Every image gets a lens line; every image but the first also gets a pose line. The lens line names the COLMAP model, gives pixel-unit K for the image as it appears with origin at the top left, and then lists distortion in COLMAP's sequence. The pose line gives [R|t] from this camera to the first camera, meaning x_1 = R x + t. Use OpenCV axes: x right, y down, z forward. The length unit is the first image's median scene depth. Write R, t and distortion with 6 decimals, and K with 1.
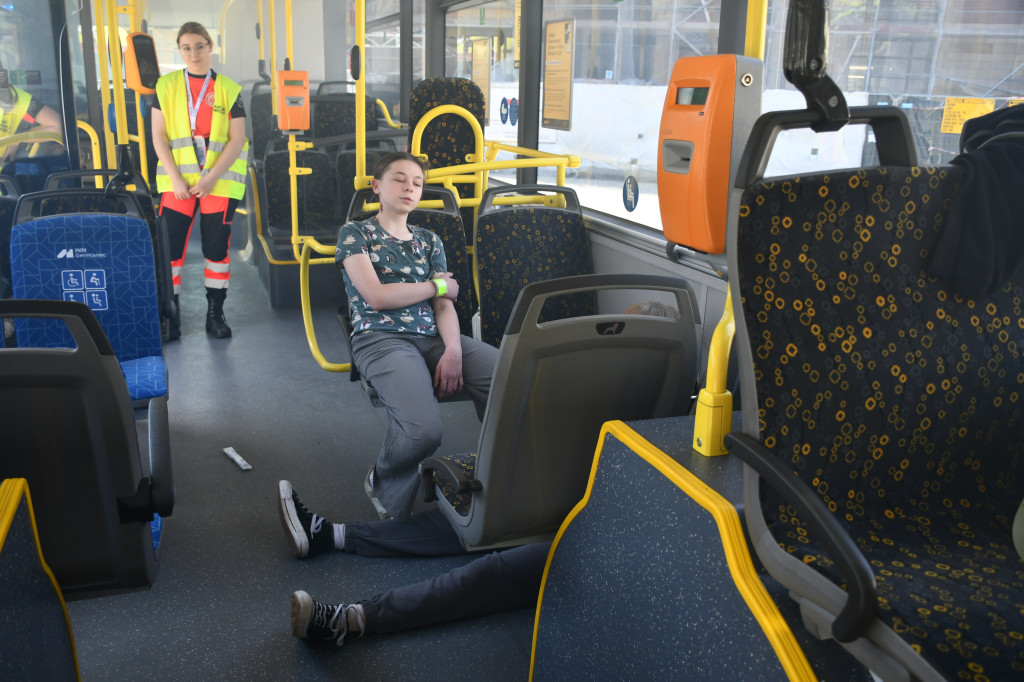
lens RADIAL K [[935.8, 0, 509.3], [0, 935.8, 333.1], [0, 0, 1]] dist [0.001044, 0.000000]
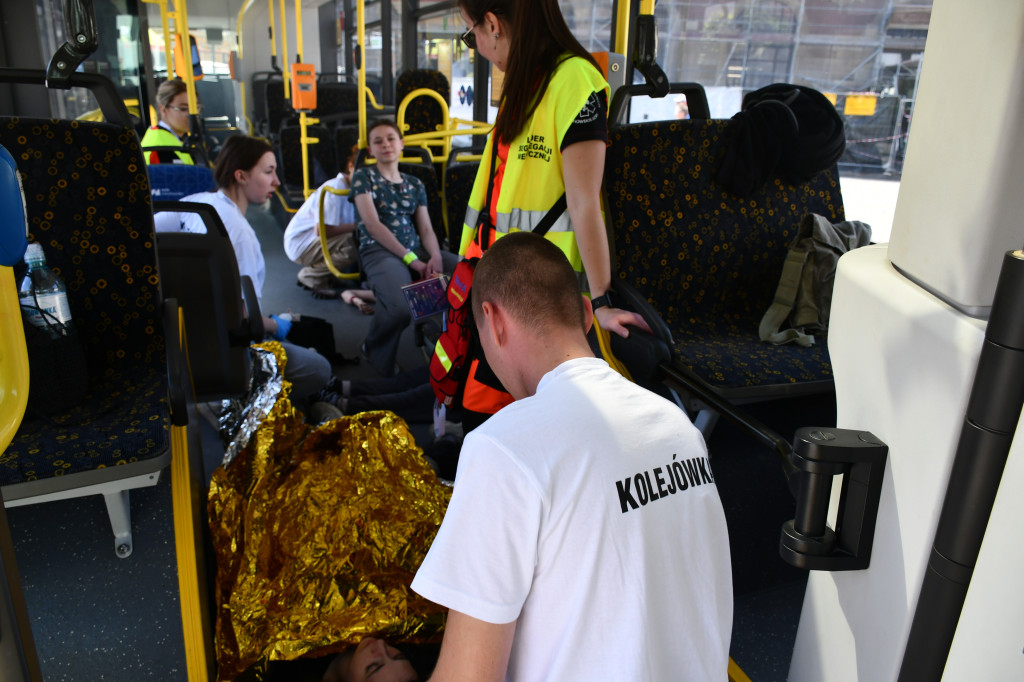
lens RADIAL K [[808.2, 0, 511.4], [0, 808.2, 349.8], [0, 0, 1]] dist [-0.018997, 0.020403]
pose [[0.998170, -0.010030, 0.059633, -0.010246], [0.006472, 0.998203, 0.059568, 0.076040], [-0.060123, -0.059073, 0.996441, -0.235930]]
